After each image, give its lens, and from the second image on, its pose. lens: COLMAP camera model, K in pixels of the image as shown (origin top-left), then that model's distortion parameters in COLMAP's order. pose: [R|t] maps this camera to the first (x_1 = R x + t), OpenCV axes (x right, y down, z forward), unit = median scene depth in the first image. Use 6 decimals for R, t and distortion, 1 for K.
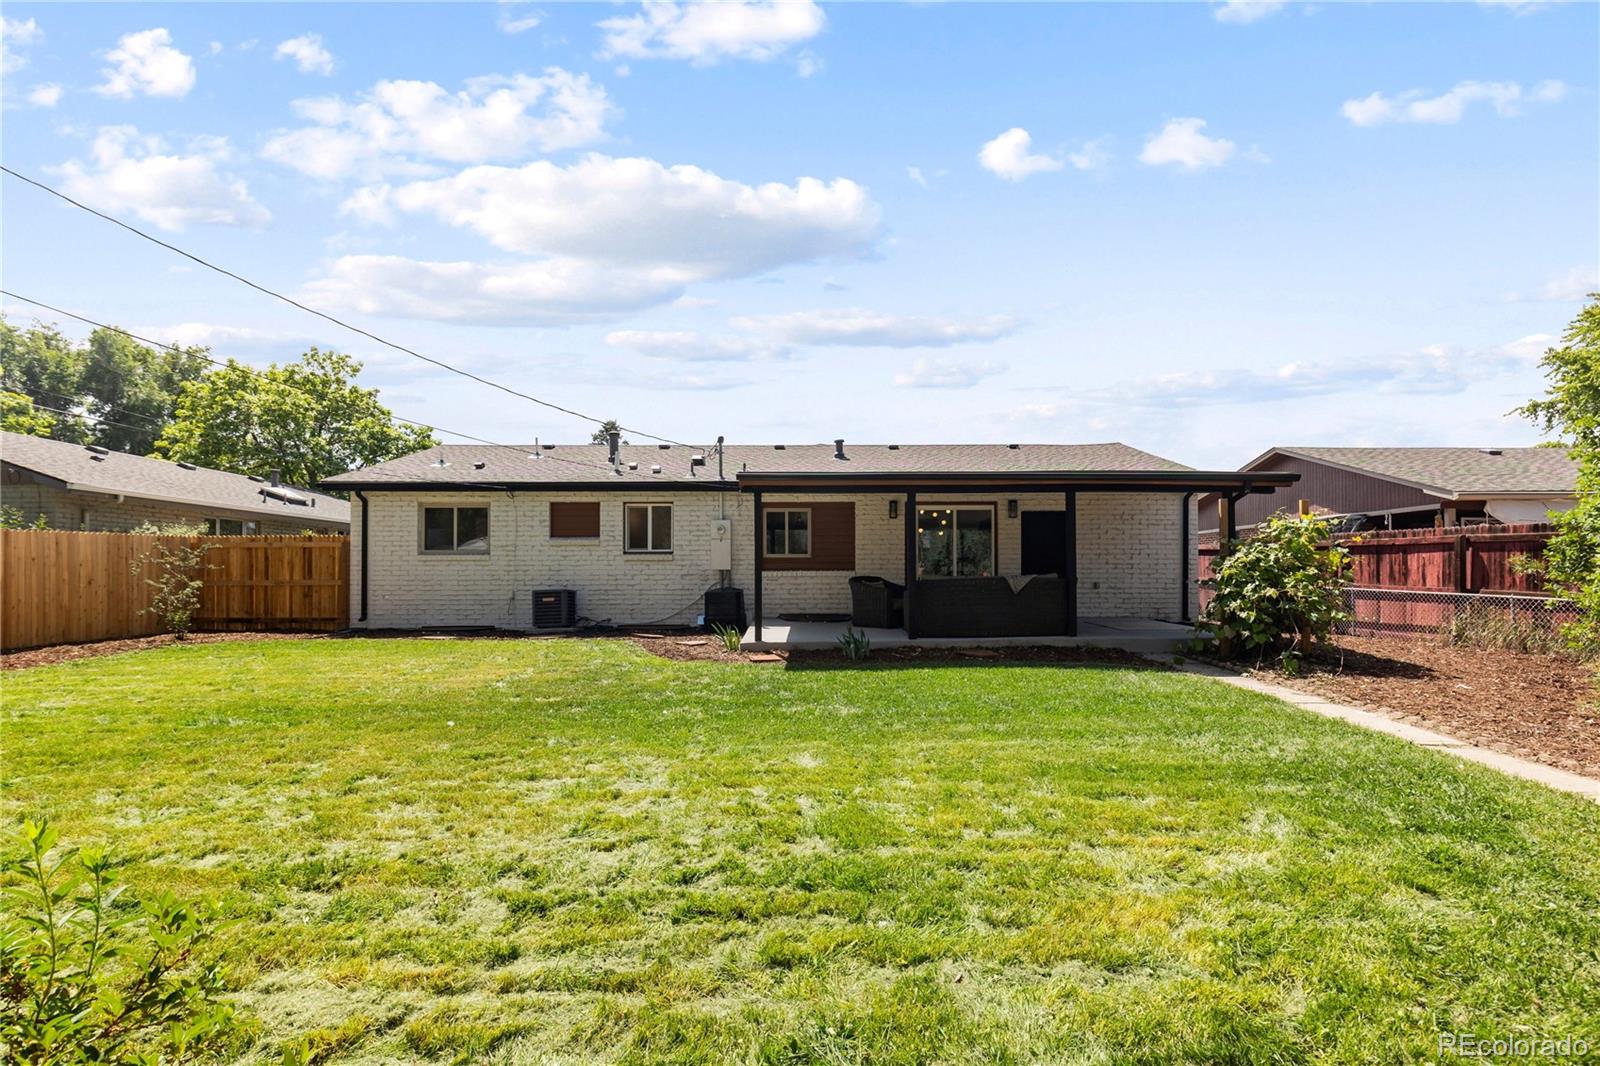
lens RADIAL K [[726.2, 0, 797.3], [0, 726.2, 569.6], [0, 0, 1]] dist [0.000160, -0.000963]
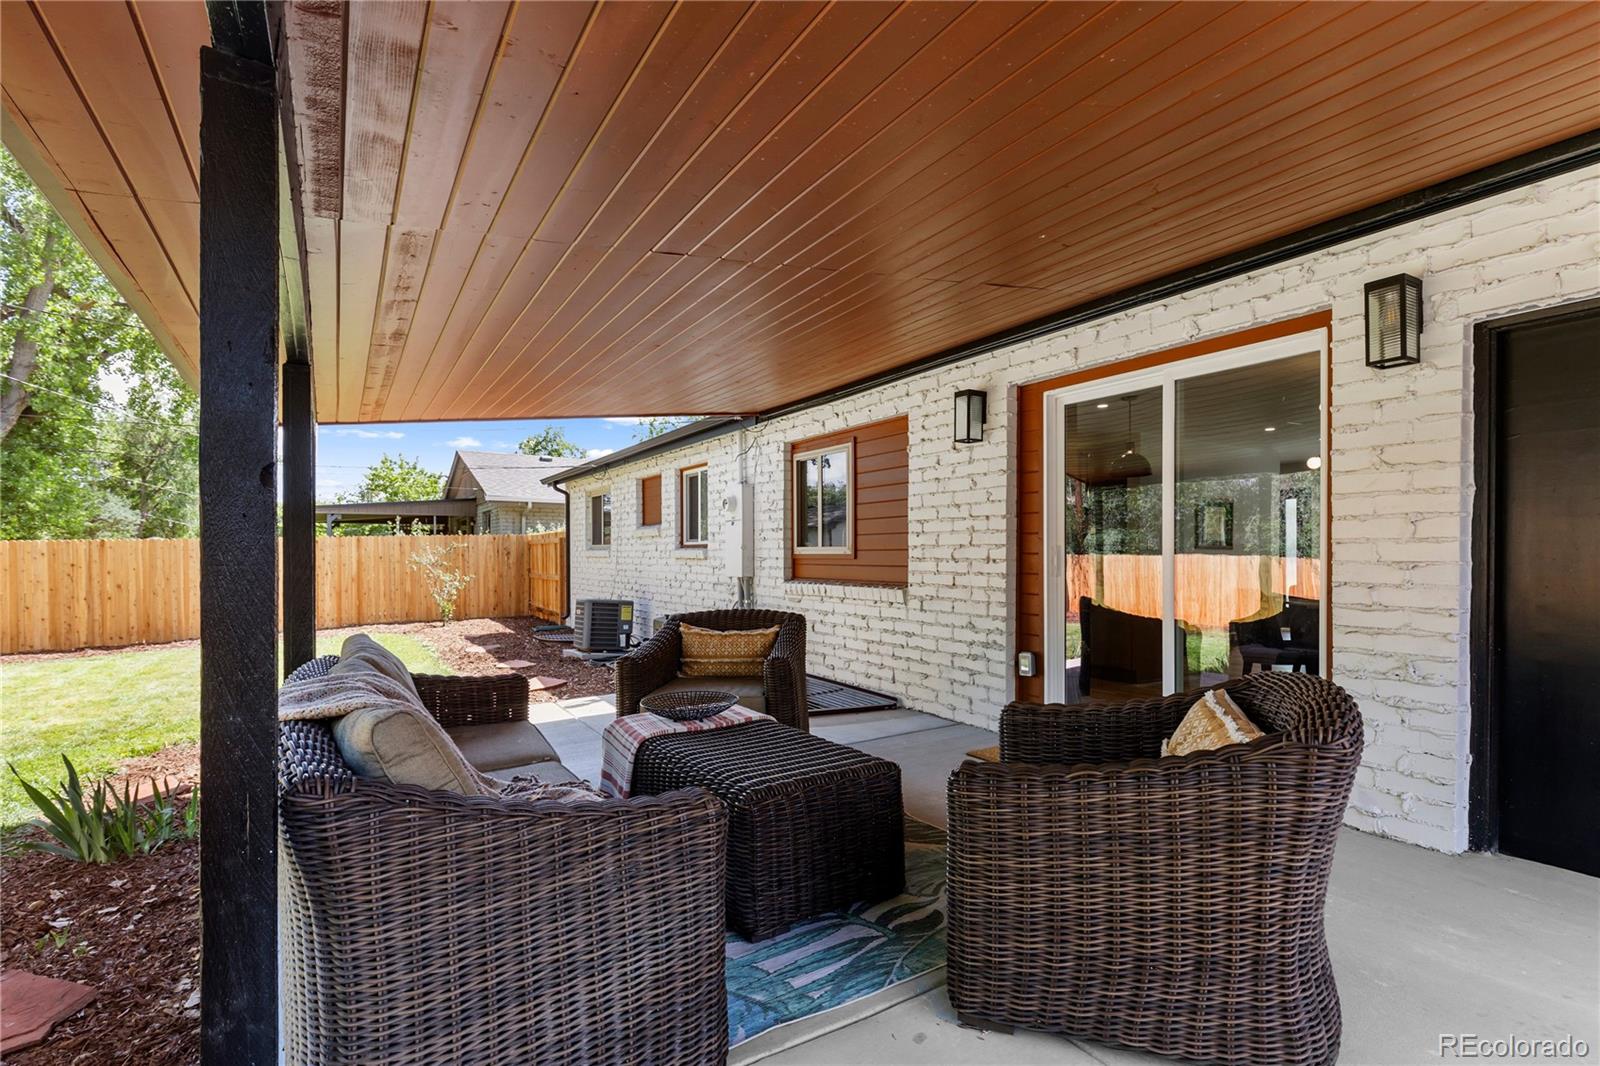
lens RADIAL K [[718.1, 0, 795.2], [0, 718.1, 539.4], [0, 0, 1]] dist [0.001878, -0.000544]
pose [[0.545429, -0.014249, -0.838036, 0.369514], [0.007866, 0.999898, -0.011881, -0.021300], [0.838120, -0.000112, 0.545486, 0.744397]]
